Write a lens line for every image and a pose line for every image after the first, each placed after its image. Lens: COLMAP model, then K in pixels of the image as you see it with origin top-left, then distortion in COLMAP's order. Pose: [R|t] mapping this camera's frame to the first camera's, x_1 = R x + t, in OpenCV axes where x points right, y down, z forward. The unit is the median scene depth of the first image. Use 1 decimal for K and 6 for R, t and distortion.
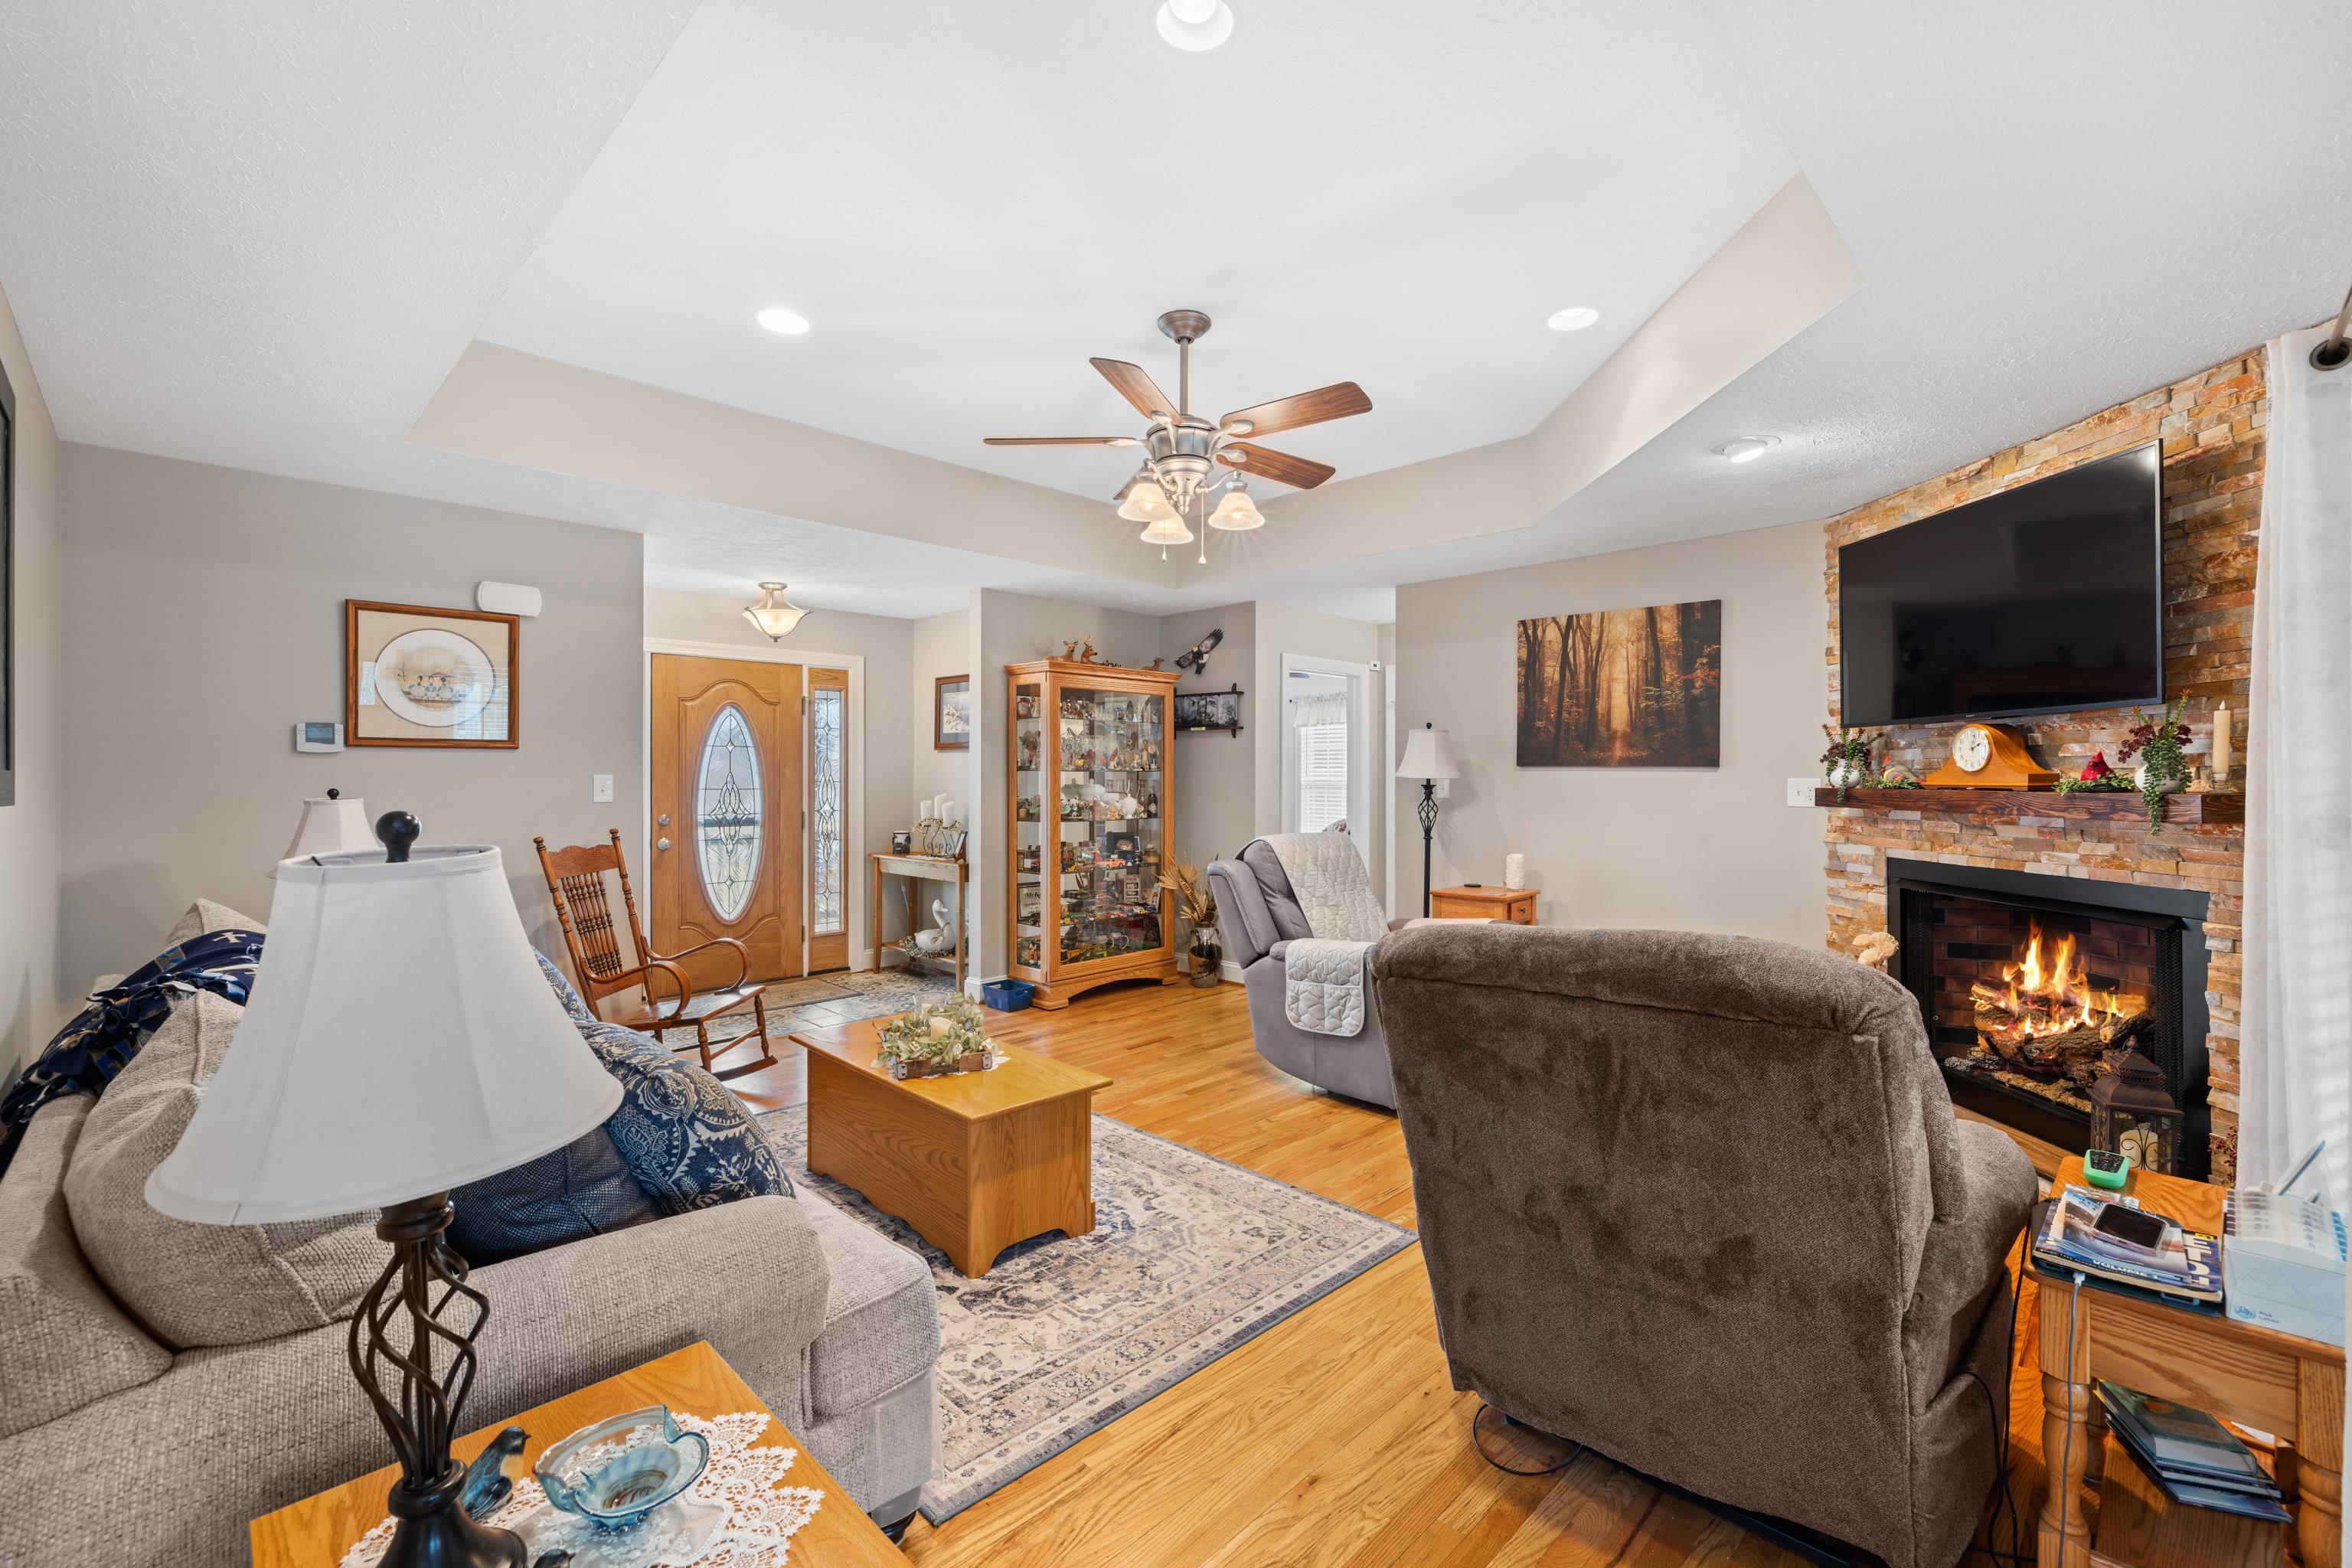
lens RADIAL K [[988.3, 0, 1177.7], [0, 988.3, 775.5], [0, 0, 1]] dist [0.002715, -0.000196]
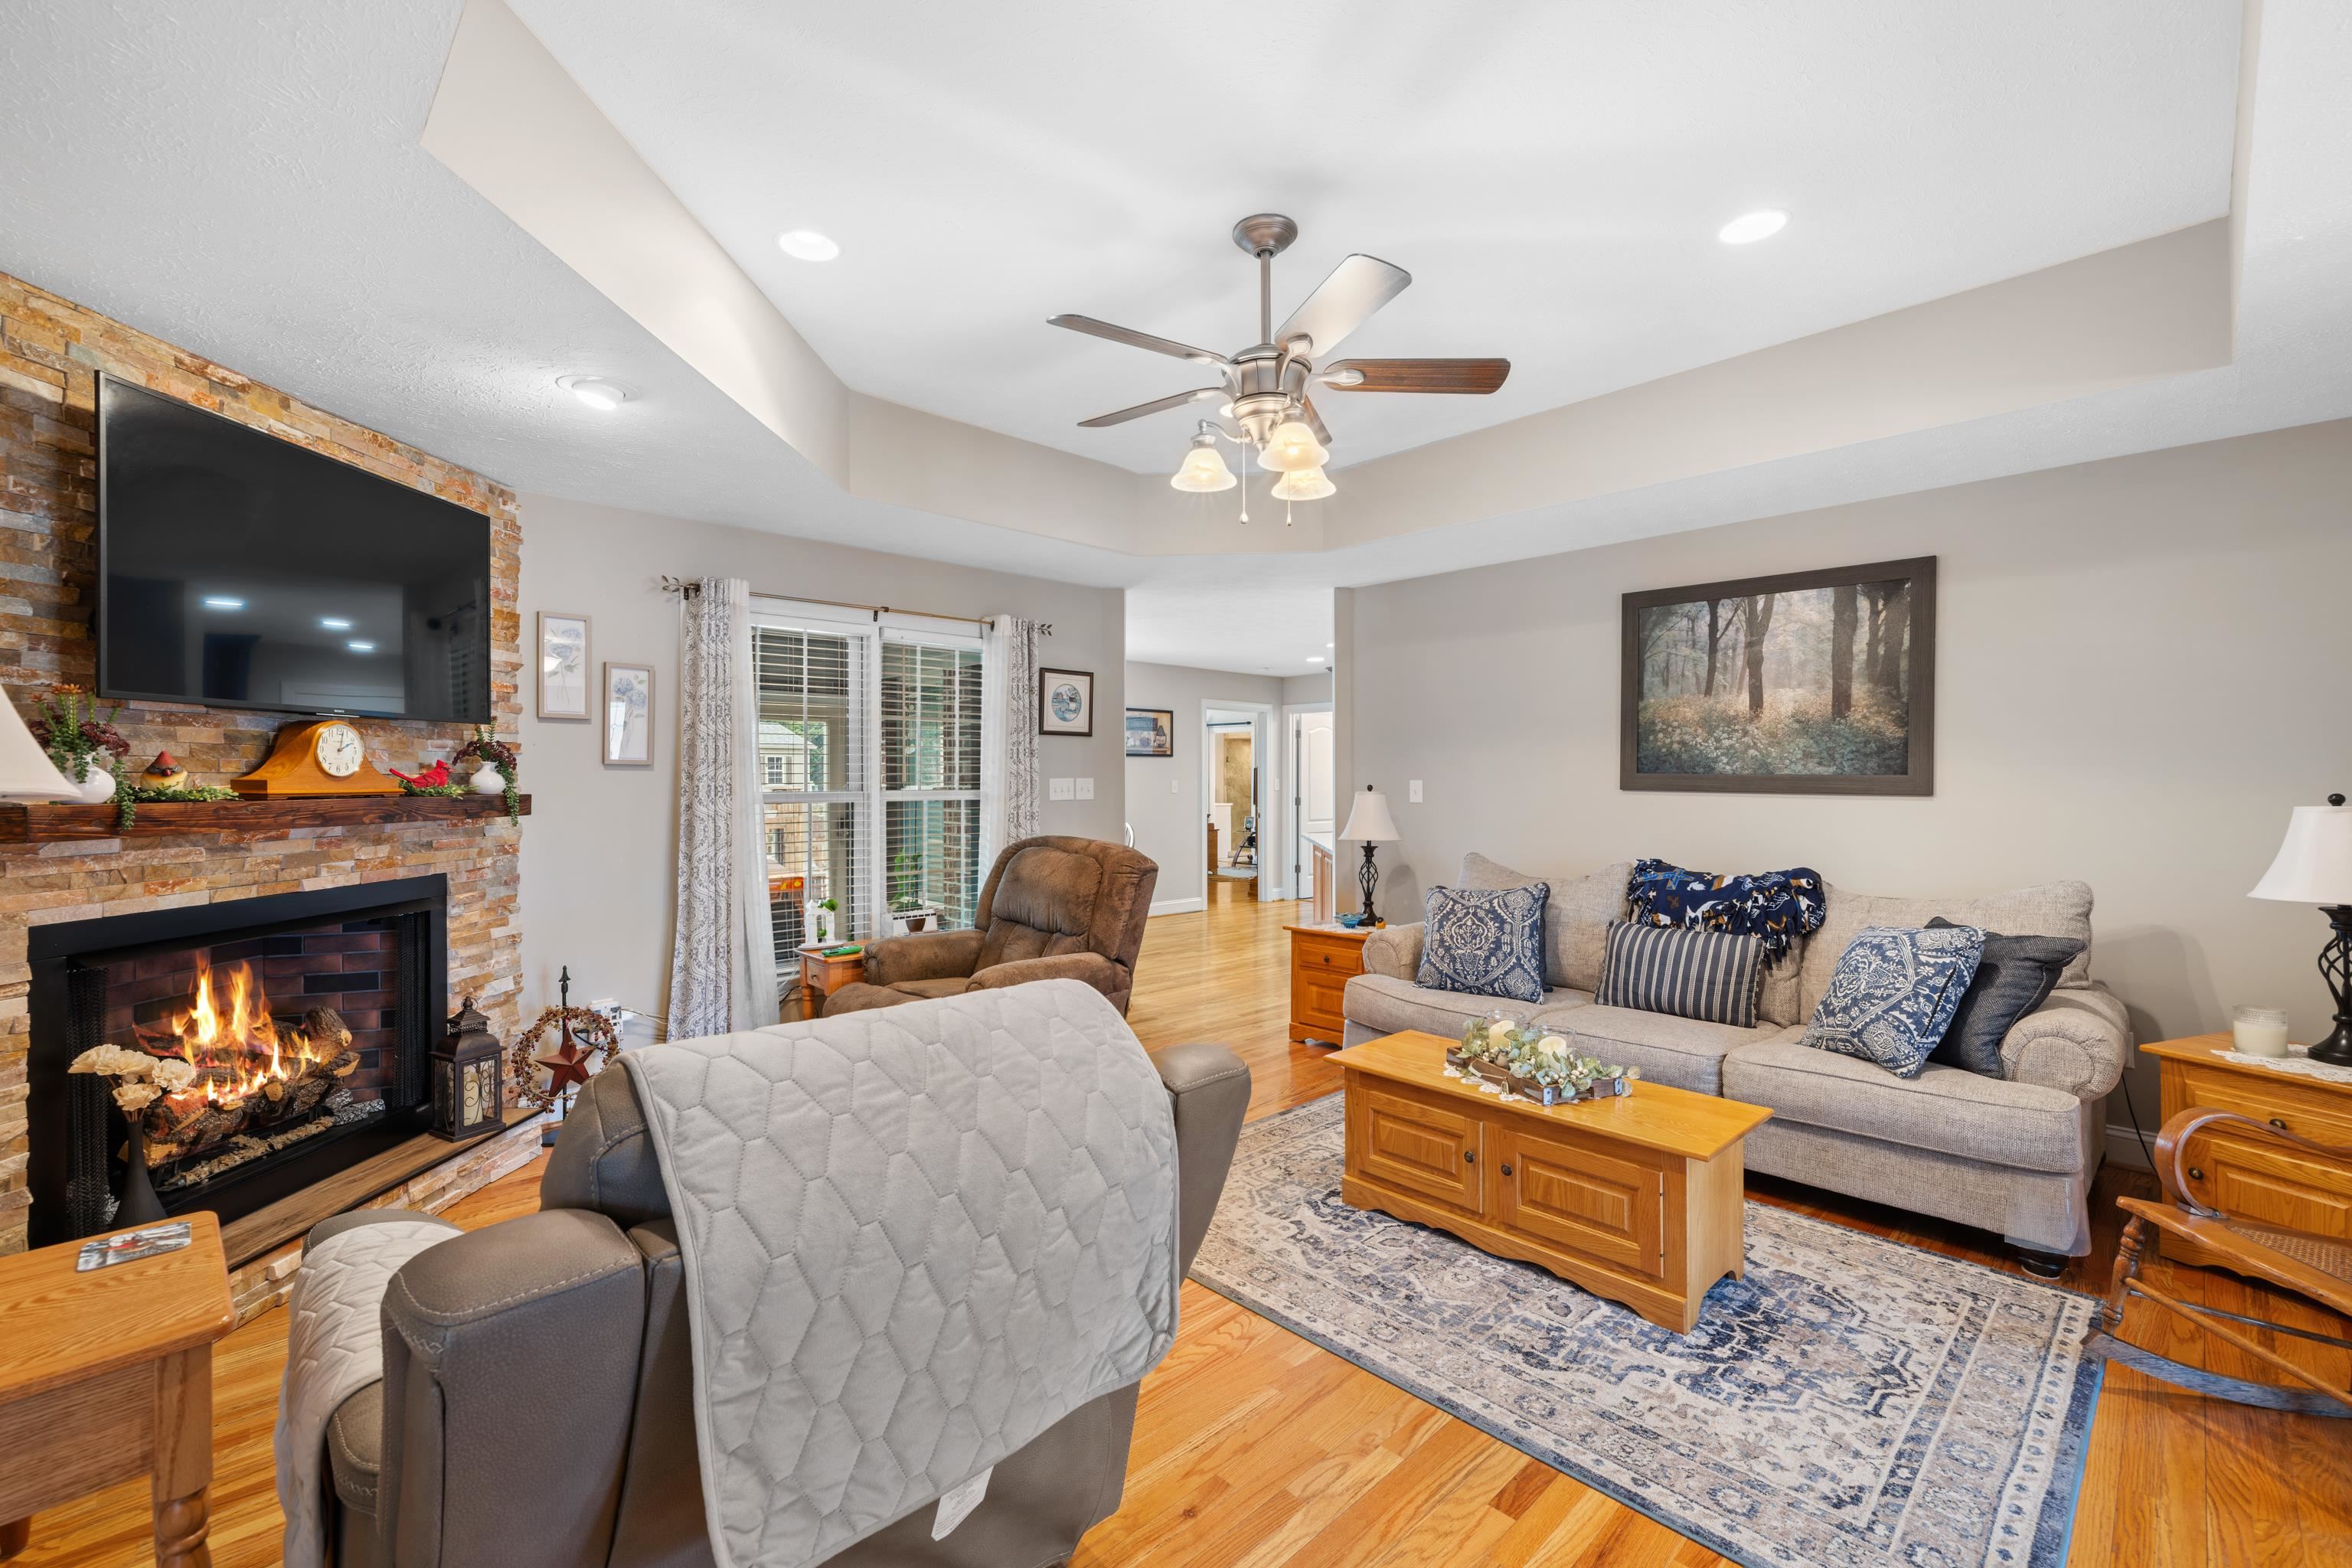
lens RADIAL K [[988.3, 0, 1177.7], [0, 988.3, 775.5], [0, 0, 1]] dist [0.002715, -0.000196]
pose [[-0.999842, 0.001444, 0.017732, 0.043503], [0.001394, 0.999995, -0.002854, -0.000796], [-0.017736, -0.002829, -0.999839, 1.193940]]
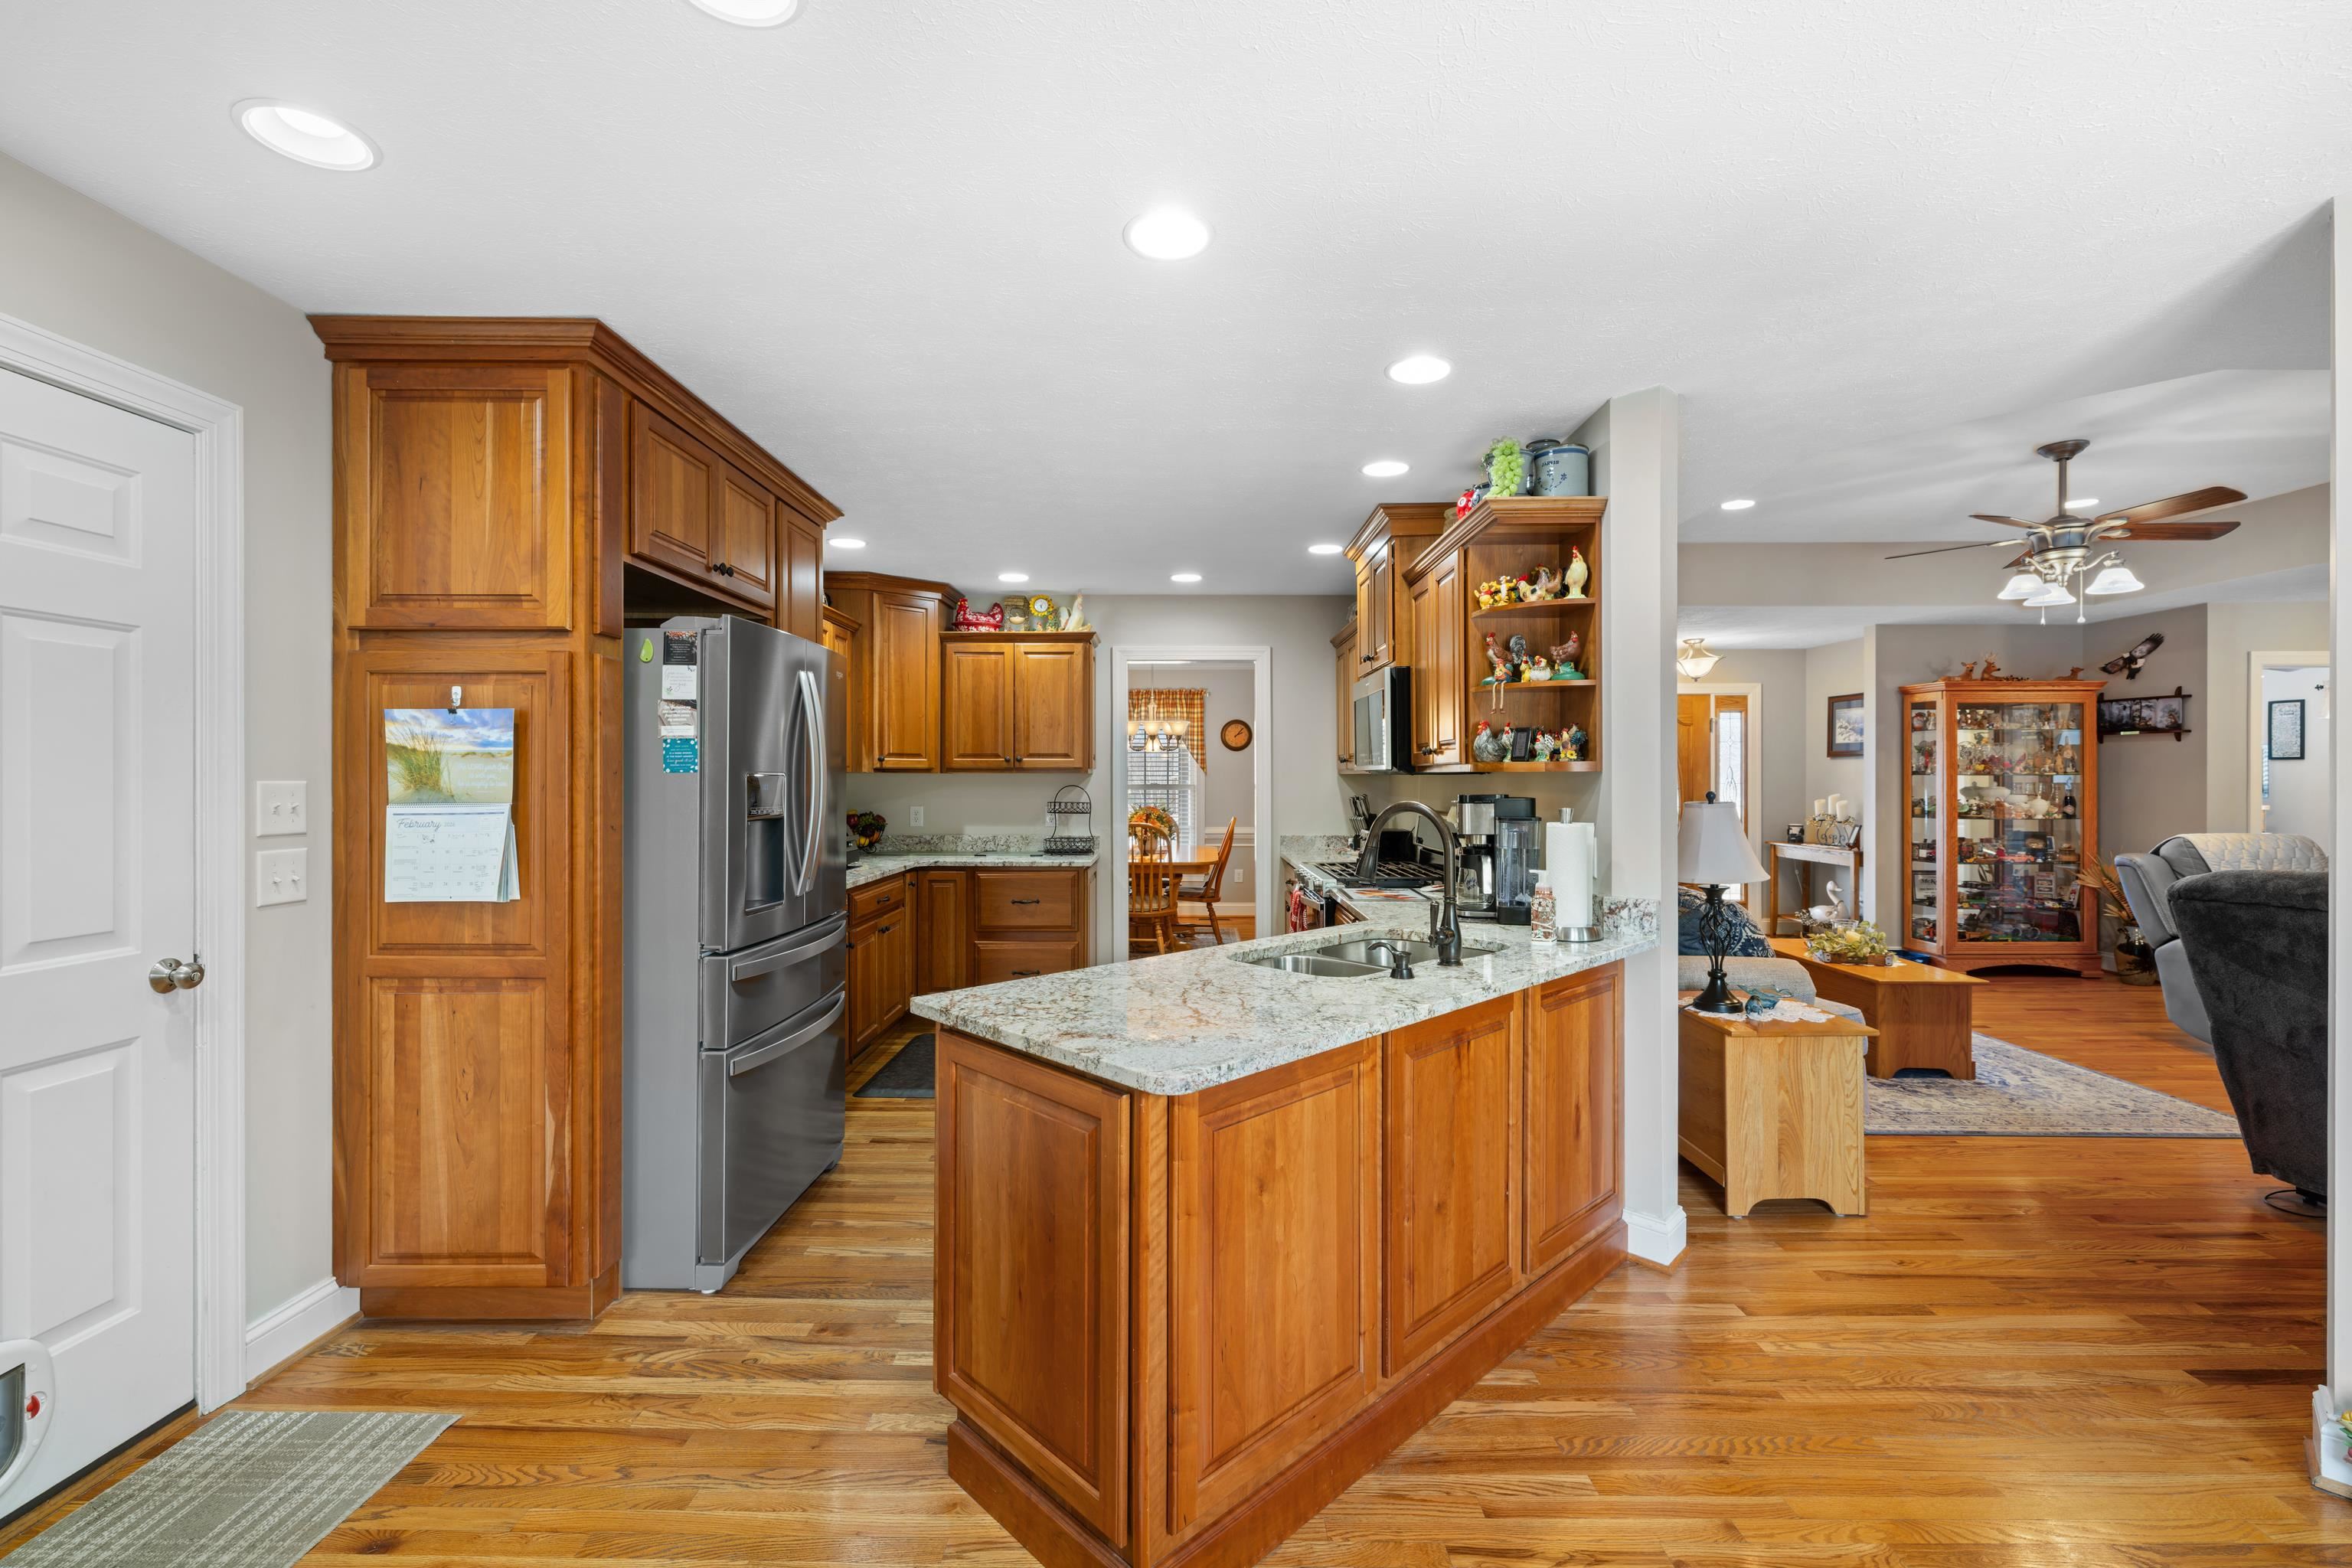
lens RADIAL K [[995.3, 0, 1177.4], [0, 995.3, 778.9], [0, 0, 1]] dist [0.001500, -0.000367]
pose [[0.699154, 0.000435, -0.714971, 0.088026], [0.001127, 0.999998, 0.001710, -0.003488], [0.714970, -0.002001, 0.699152, -0.541663]]
